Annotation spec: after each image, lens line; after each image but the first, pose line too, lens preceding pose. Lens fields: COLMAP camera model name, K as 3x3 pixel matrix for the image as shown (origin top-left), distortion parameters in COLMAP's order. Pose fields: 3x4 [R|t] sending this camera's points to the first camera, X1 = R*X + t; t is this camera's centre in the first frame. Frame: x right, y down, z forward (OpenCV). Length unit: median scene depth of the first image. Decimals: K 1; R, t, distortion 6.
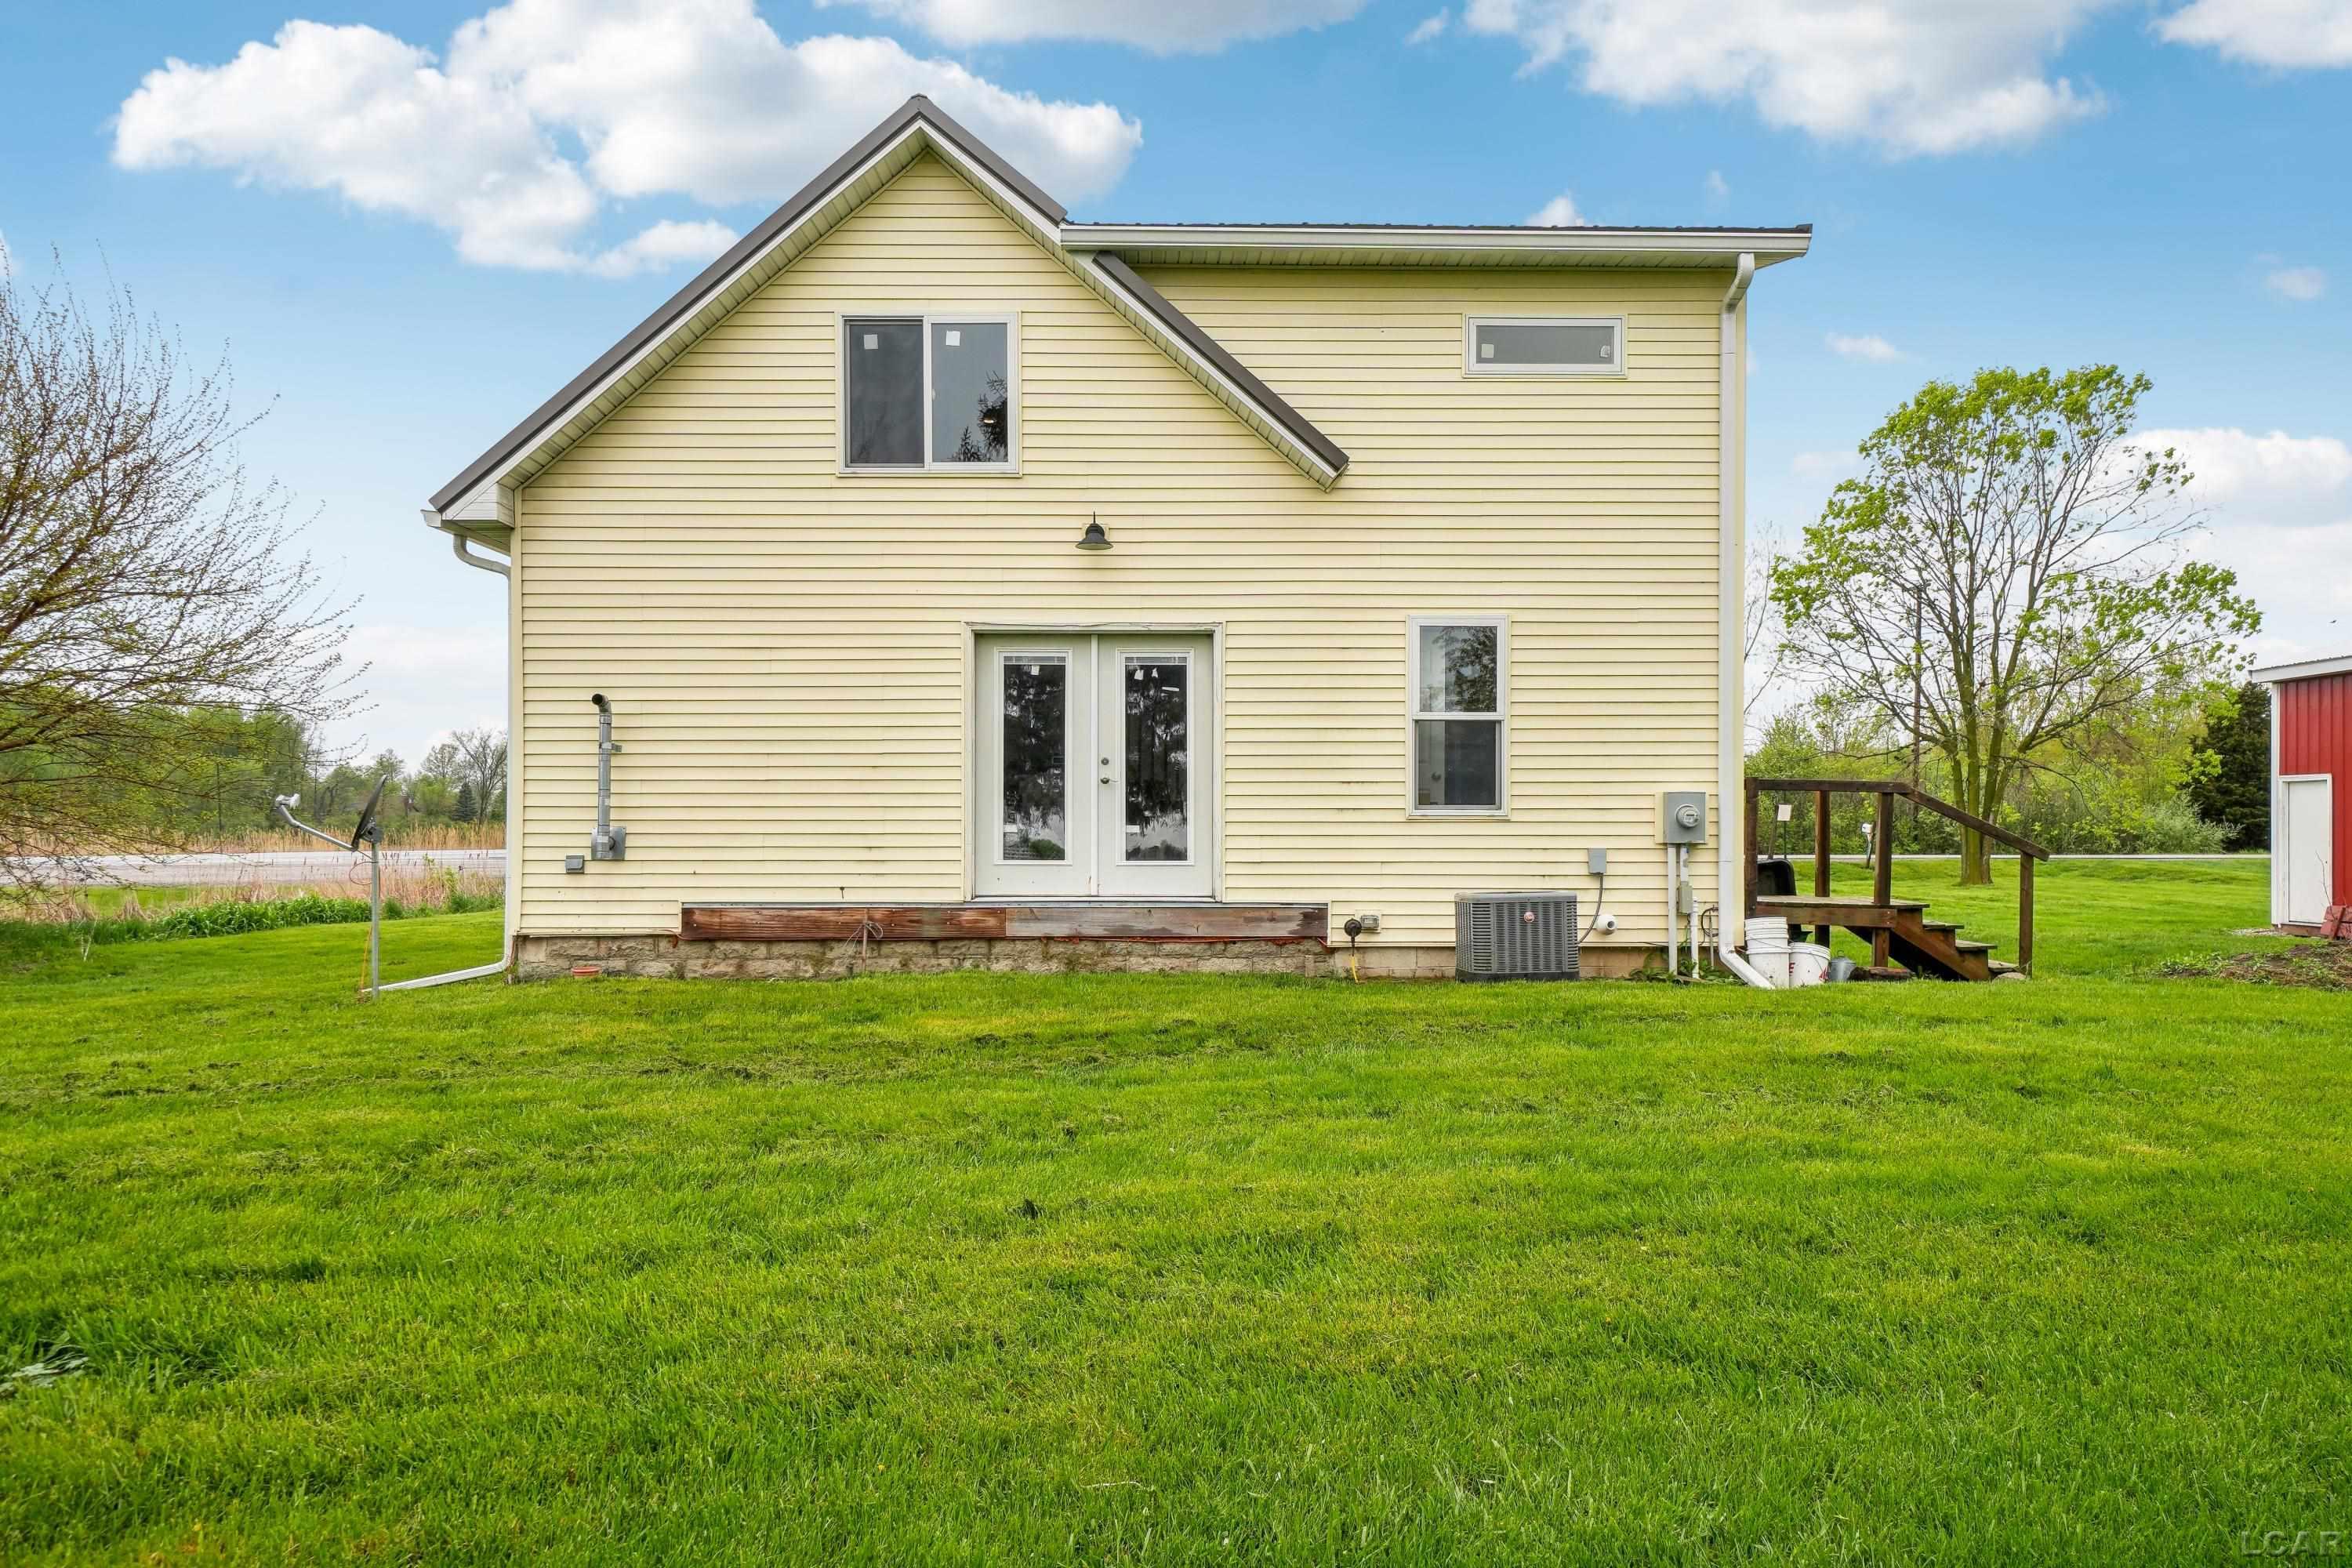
lens RADIAL K [[1613.9, 0, 1101.1], [0, 1613.9, 828.5], [0, 0, 1]] dist [0.015386, 0.002030]
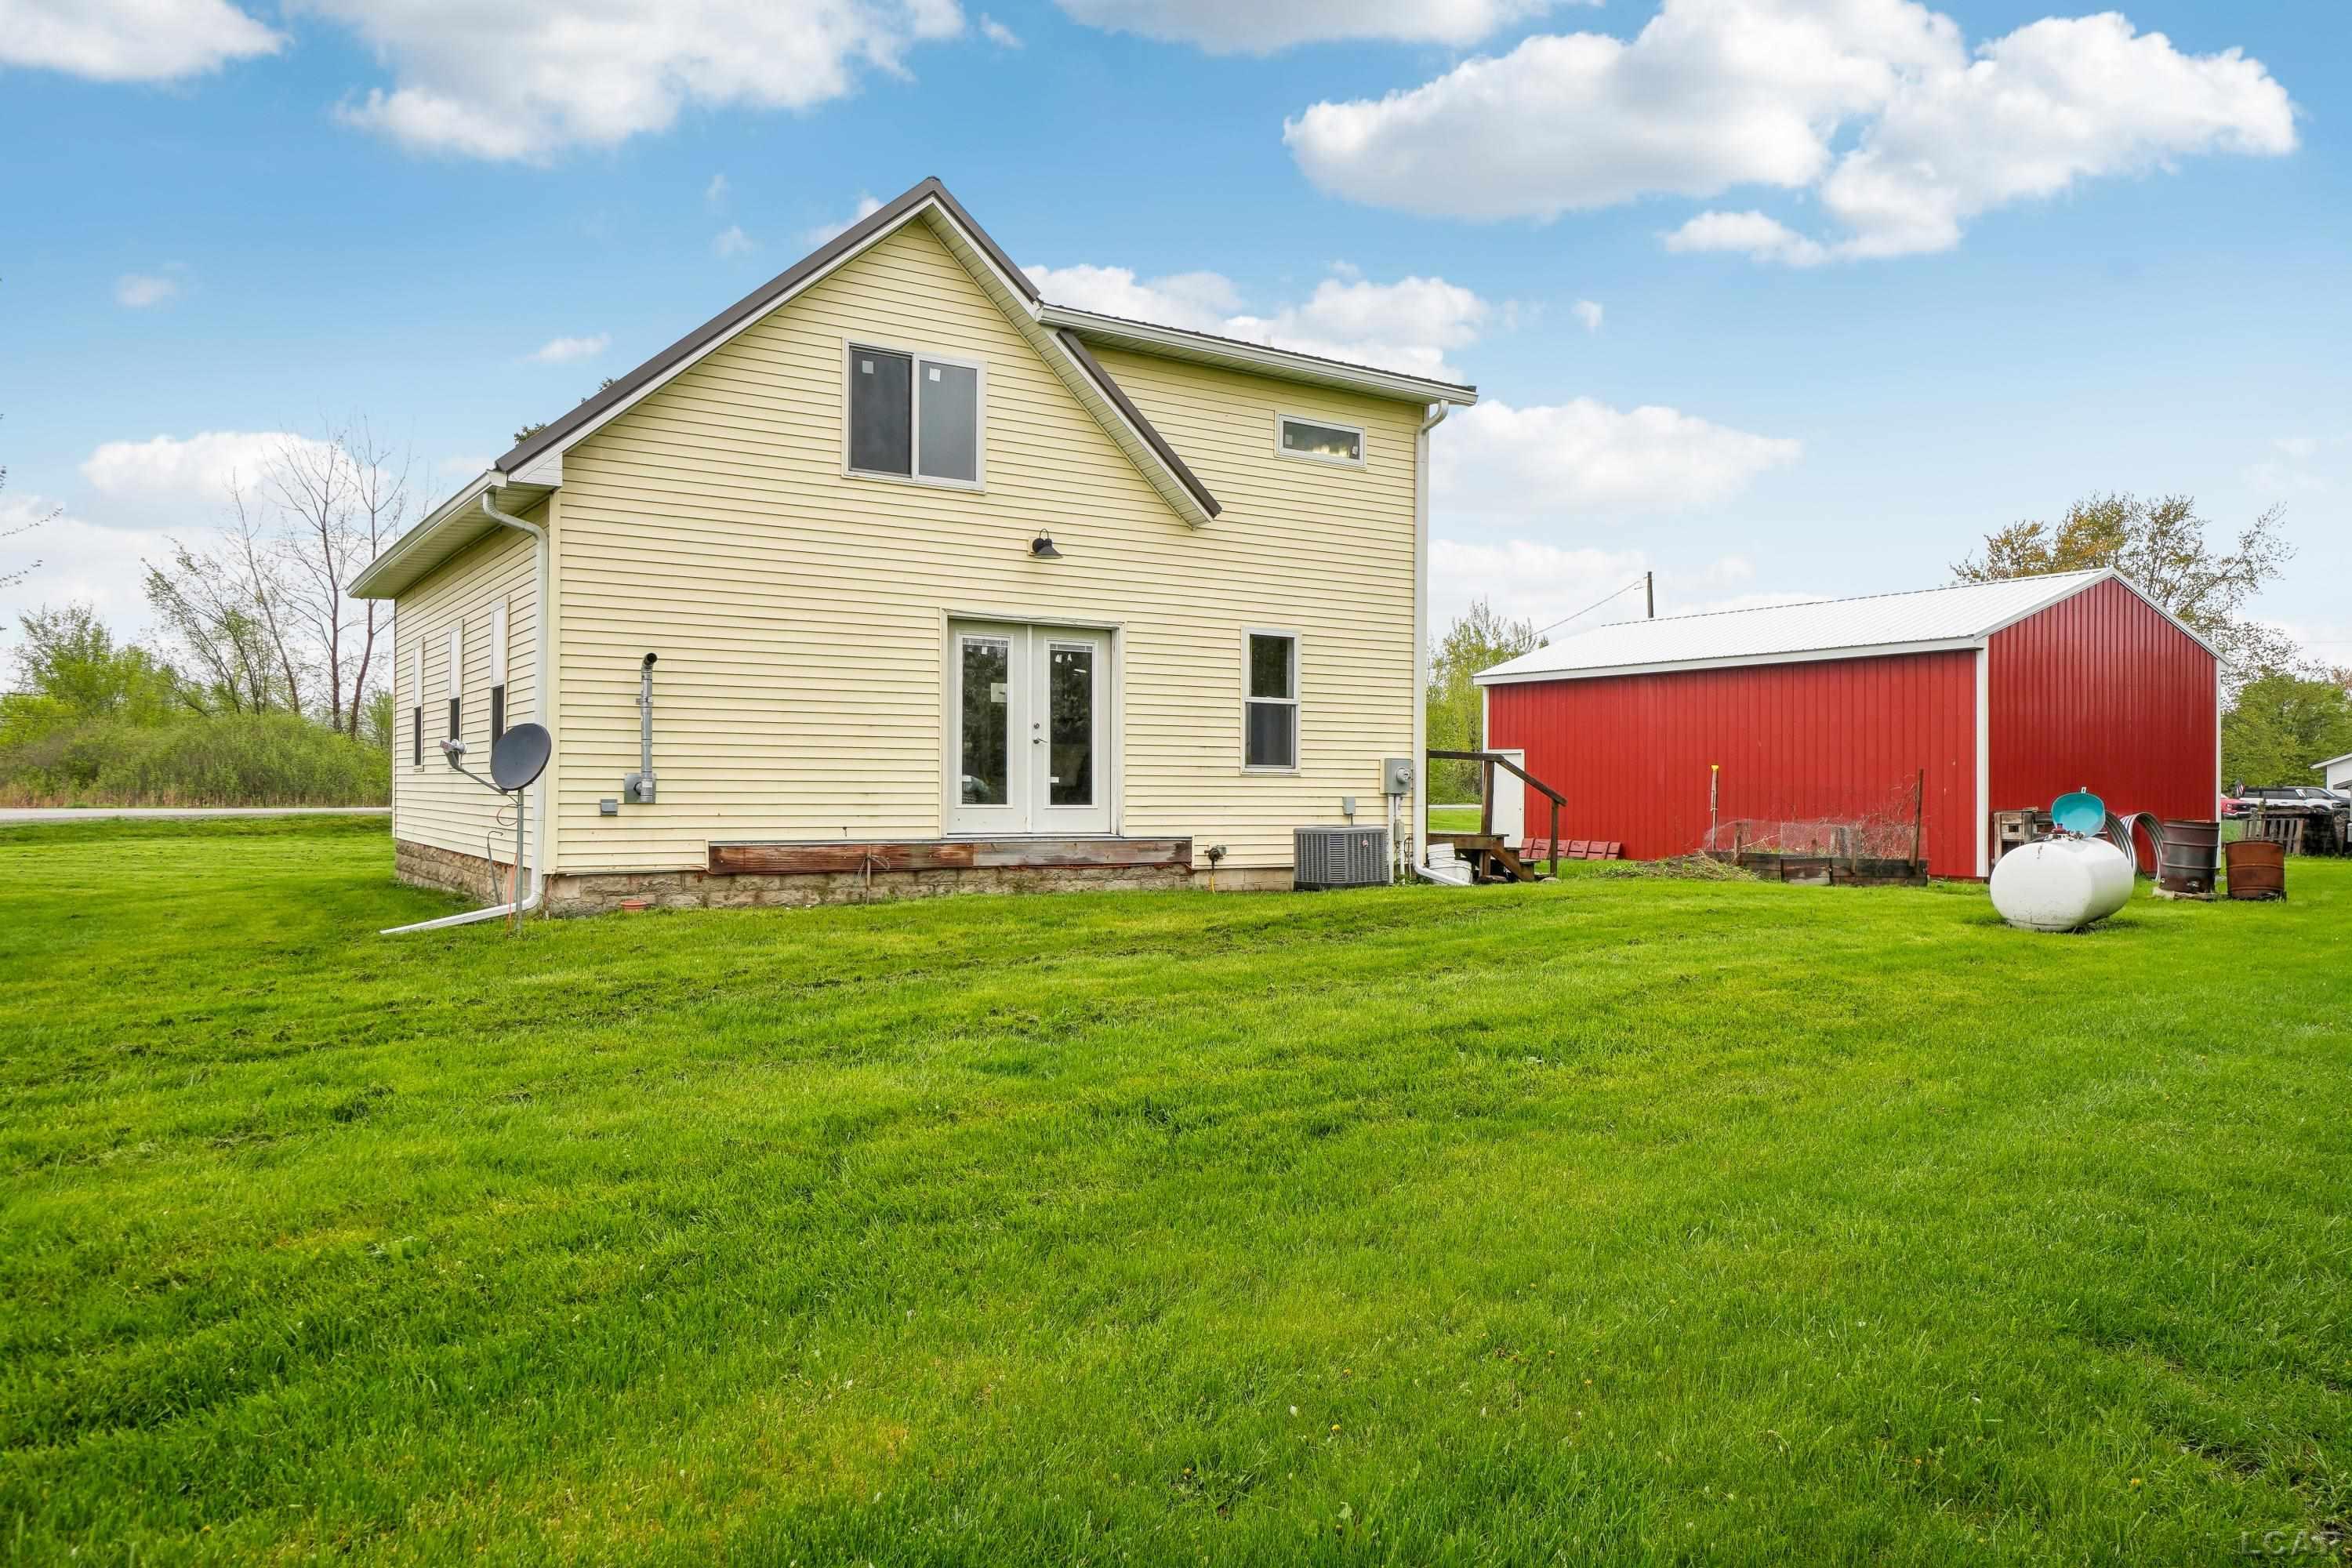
lens RADIAL K [[1613.9, 0, 1175.1], [0, 1613.9, 777.8], [0, 0, 1]] dist [0.015386, 0.002030]
pose [[0.842974, 0.010372, 0.537854, -0.590300], [-0.008015, 0.999945, -0.006720, 0.006398], [-0.537895, 0.001354, 0.843011, -0.121028]]
